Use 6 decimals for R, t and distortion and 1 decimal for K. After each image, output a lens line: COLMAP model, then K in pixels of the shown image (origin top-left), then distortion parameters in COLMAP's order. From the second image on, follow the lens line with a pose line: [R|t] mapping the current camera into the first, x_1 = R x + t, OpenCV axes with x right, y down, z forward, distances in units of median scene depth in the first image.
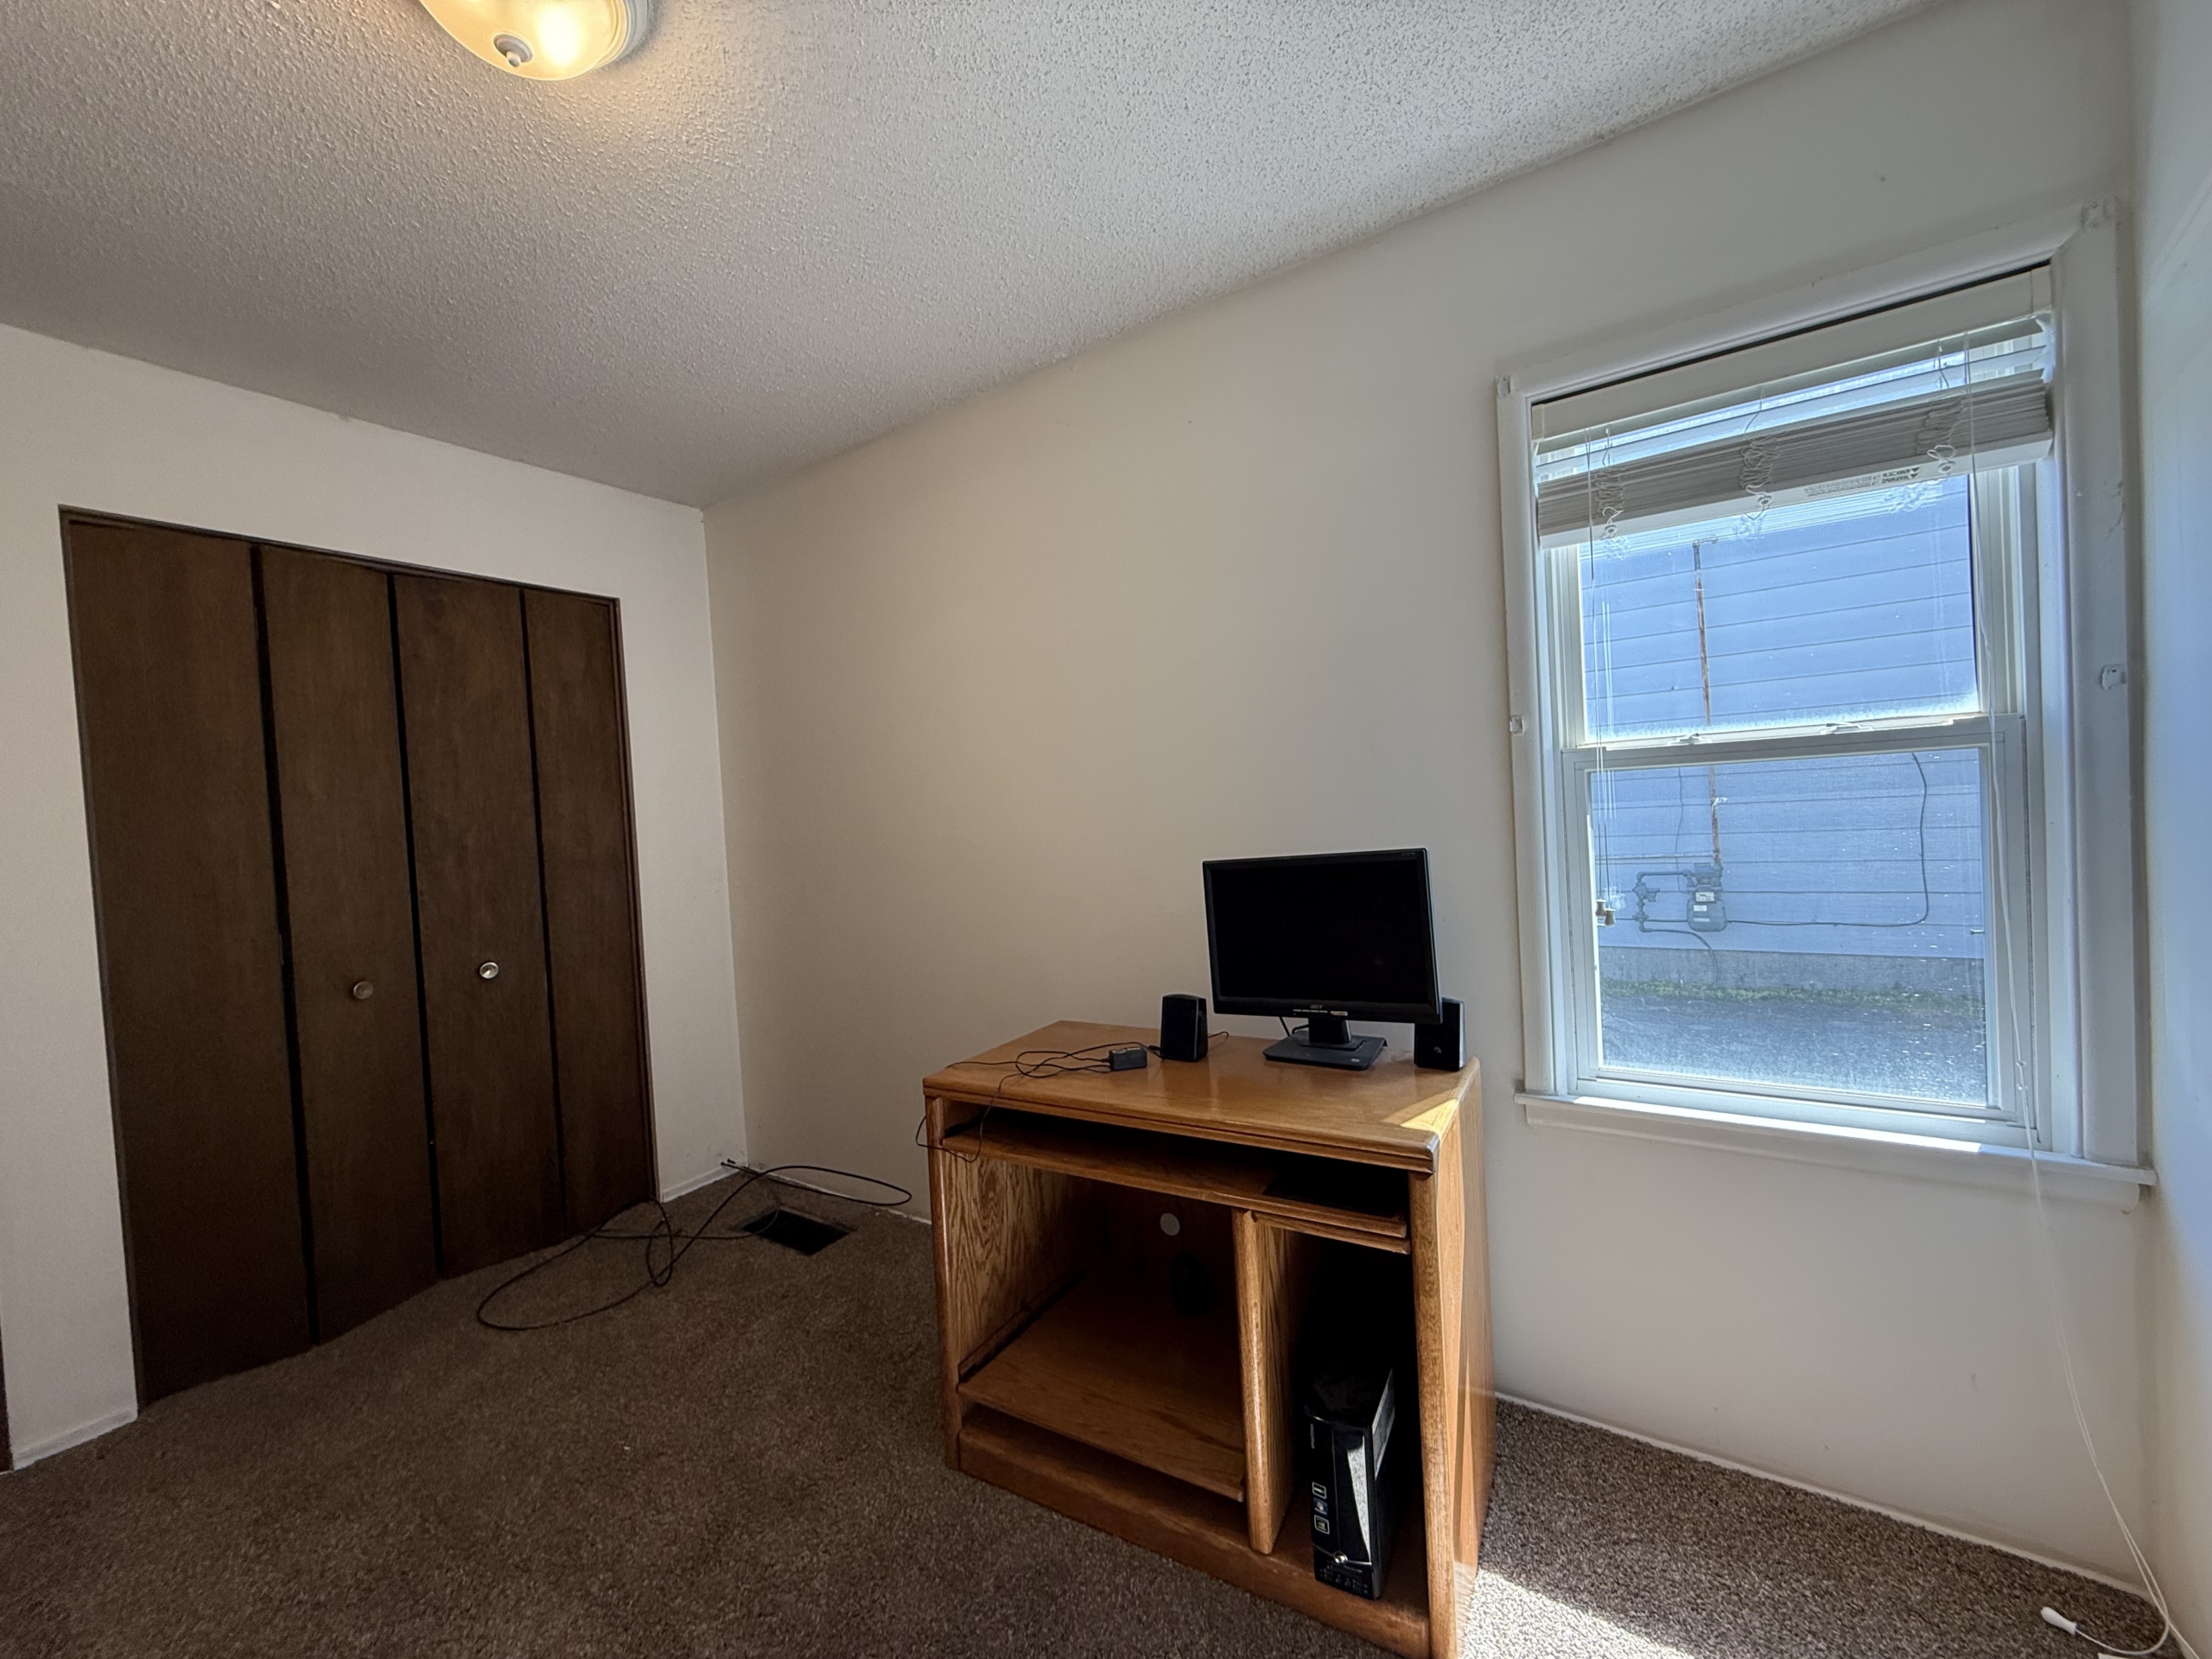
lens RADIAL K [[881.9, 0, 1093.6], [0, 881.9, 830.1], [0, 0, 1]] dist [0.000132, 0.000682]
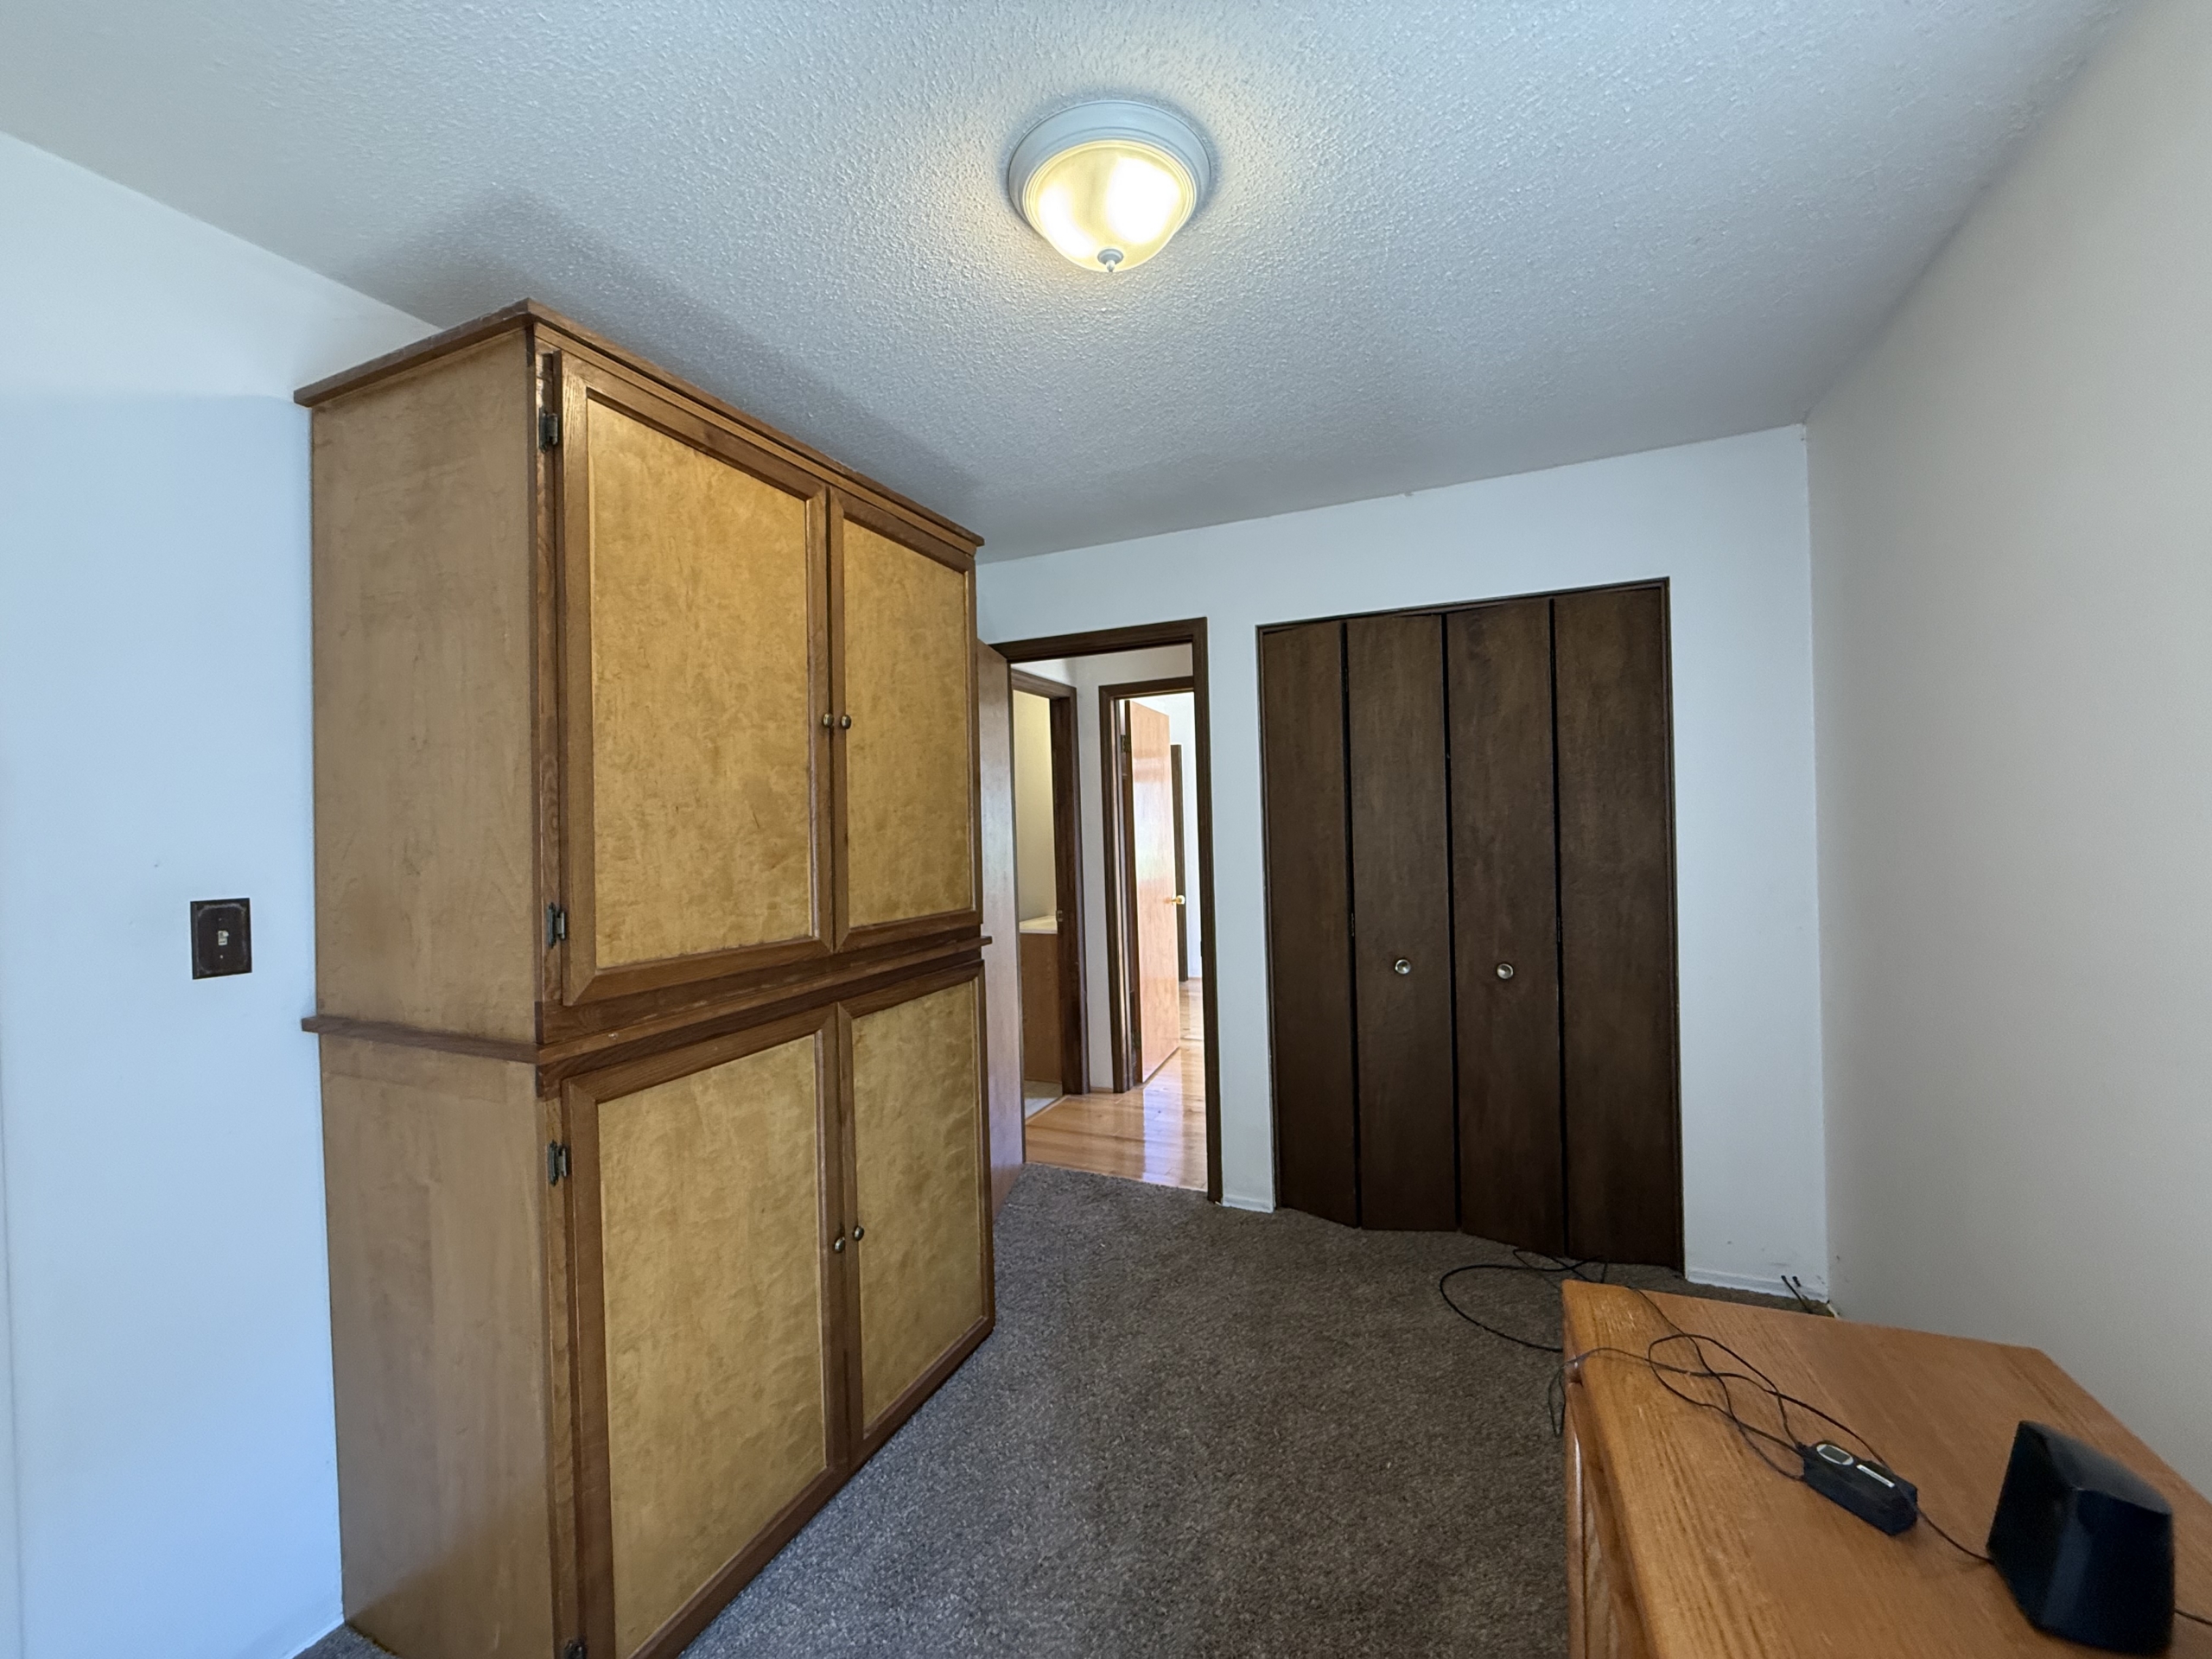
lens RADIAL K [[881.9, 0, 1104.9], [0, 881.9, 831.1], [0, 0, 1]] dist [0.000132, 0.000682]
pose [[0.173740, 0.059495, -0.982993, 0.266858], [-0.006720, 0.998222, 0.059229, -0.069984], [0.984769, -0.003685, 0.173831, 0.346840]]
